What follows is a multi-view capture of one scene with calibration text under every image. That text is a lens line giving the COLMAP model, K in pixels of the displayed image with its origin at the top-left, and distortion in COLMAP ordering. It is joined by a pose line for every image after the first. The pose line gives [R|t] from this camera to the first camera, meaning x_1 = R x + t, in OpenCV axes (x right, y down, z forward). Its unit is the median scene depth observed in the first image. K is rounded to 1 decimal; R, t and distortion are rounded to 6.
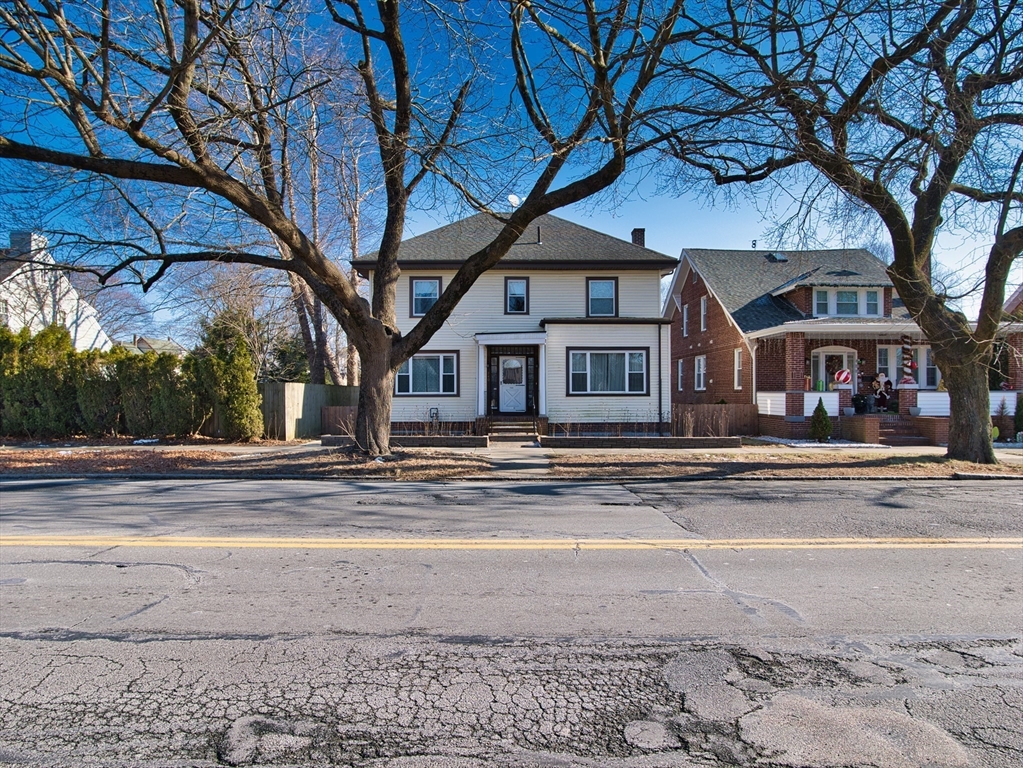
lens RADIAL K [[633.0, 0, 492.9], [0, 633.0, 388.3], [0, 0, 1]] dist [-0.024030, 0.002571]
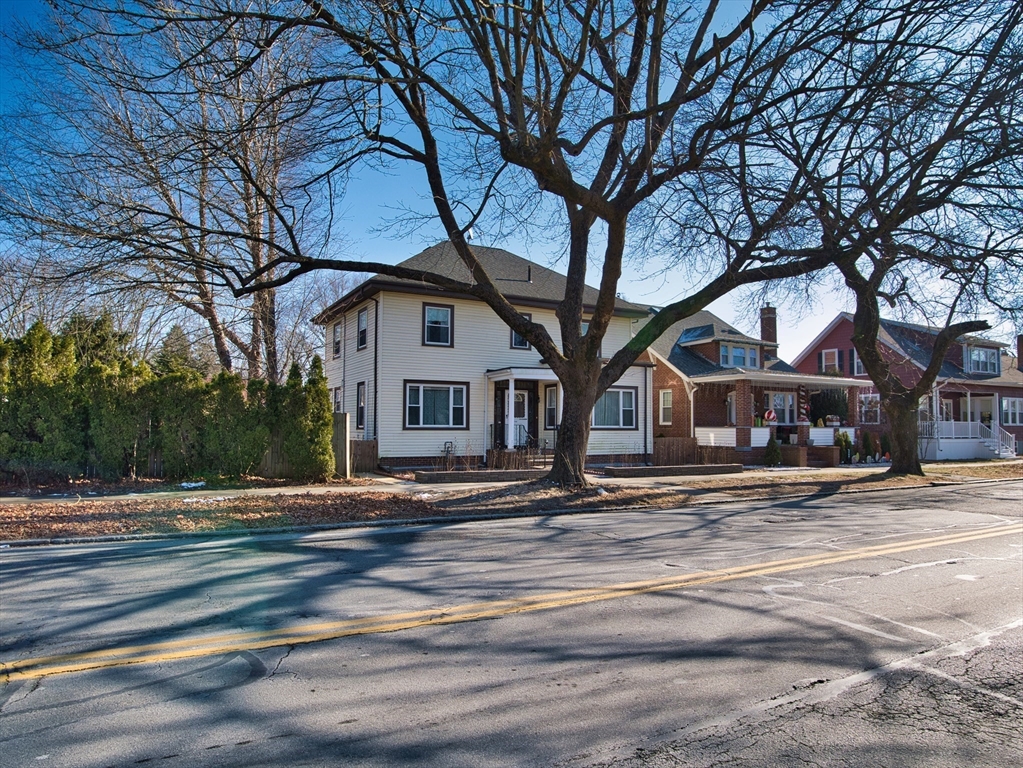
lens RADIAL K [[645.2, 0, 511.5], [0, 645.2, 384.0], [0, 0, 1]] dist [-0.076754, 0.000581]
pose [[0.882949, 0.039228, 0.467827, -0.482261], [-0.012015, 0.998065, -0.061013, 0.002465], [-0.469315, 0.048250, 0.881712, 0.098892]]
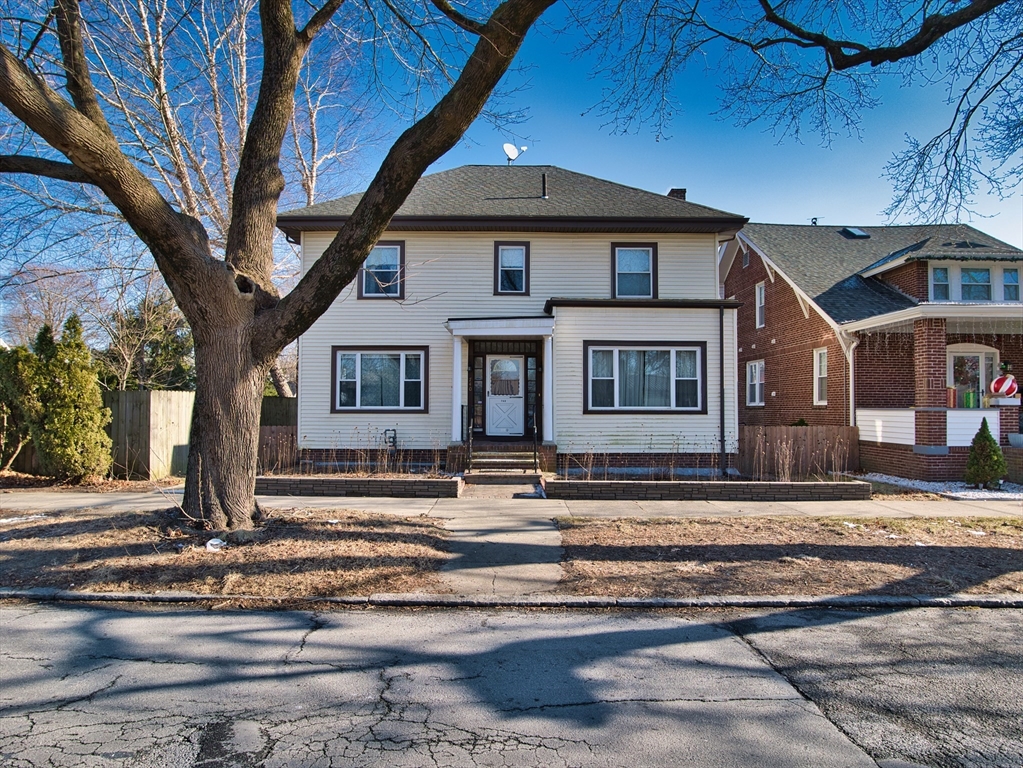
lens RADIAL K [[633.0, 0, 492.9], [0, 633.0, 388.3], [0, 0, 1]] dist [-0.024030, 0.002571]
pose [[0.999955, 0.005789, -0.007543, 0.024176], [-0.005962, 0.999715, -0.023132, 0.001731], [0.007407, 0.023176, 0.999704, 0.321725]]
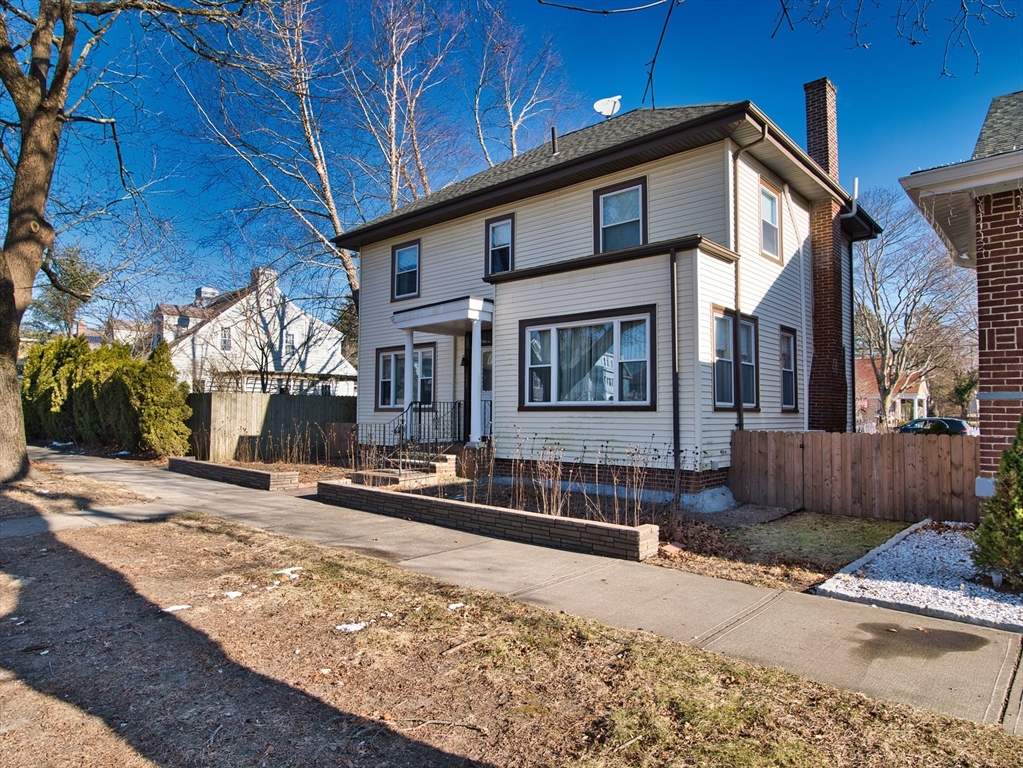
lens RADIAL K [[626.9, 0, 511.5], [0, 626.9, 384.0], [0, 0, 1]] dist [-0.004404, -0.000347]
pose [[0.732881, -0.025008, -0.679897, 0.478742], [-0.002217, 0.999231, -0.039143, 0.010872], [0.680353, 0.030195, 0.732263, 0.592703]]
